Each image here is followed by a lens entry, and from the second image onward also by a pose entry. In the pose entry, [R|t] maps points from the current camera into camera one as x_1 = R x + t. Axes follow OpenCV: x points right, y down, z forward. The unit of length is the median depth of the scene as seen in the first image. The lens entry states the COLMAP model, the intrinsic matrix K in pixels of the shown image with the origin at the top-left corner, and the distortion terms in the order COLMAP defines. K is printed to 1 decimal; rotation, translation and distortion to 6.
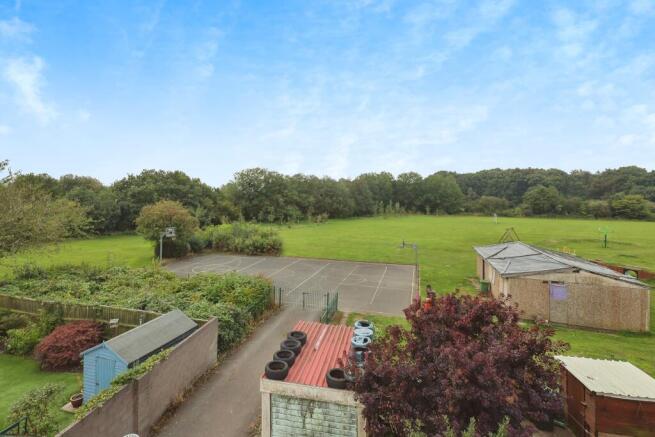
lens RADIAL K [[317.9, 0, 314.9], [0, 317.9, 195.0], [0, 0, 1]] dist [-0.000266, -0.005091]
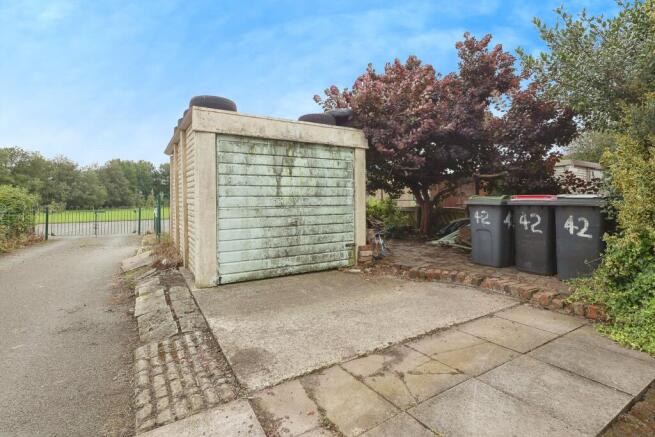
lens RADIAL K [[317.9, 0, 323.9], [0, 317.9, 198.1], [0, 0, 1]] dist [-0.000266, -0.005091]
pose [[0.732920, -0.006206, 0.680286, -0.039779], [0.000671, 0.999965, 0.008399, 0.080118], [-0.680314, -0.005699, 0.732899, 0.057157]]
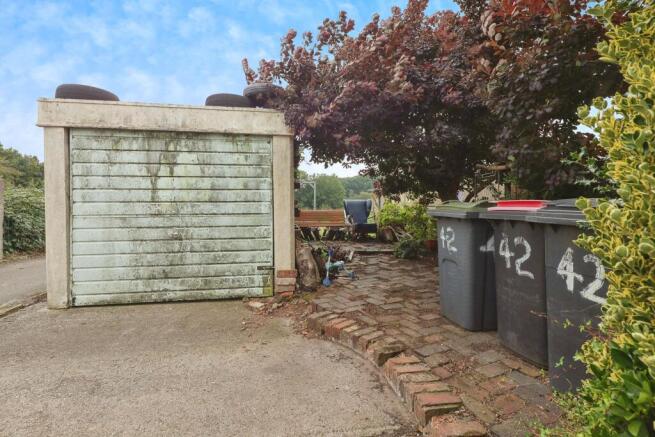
lens RADIAL K [[317.9, 0, 324.3], [0, 317.9, 205.5], [0, 0, 1]] dist [-0.000266, -0.005091]
pose [[0.929549, -0.008774, 0.368595, 0.002624], [0.002183, 0.999830, 0.018295, 0.079956], [-0.368693, -0.016201, 0.929410, 0.053055]]
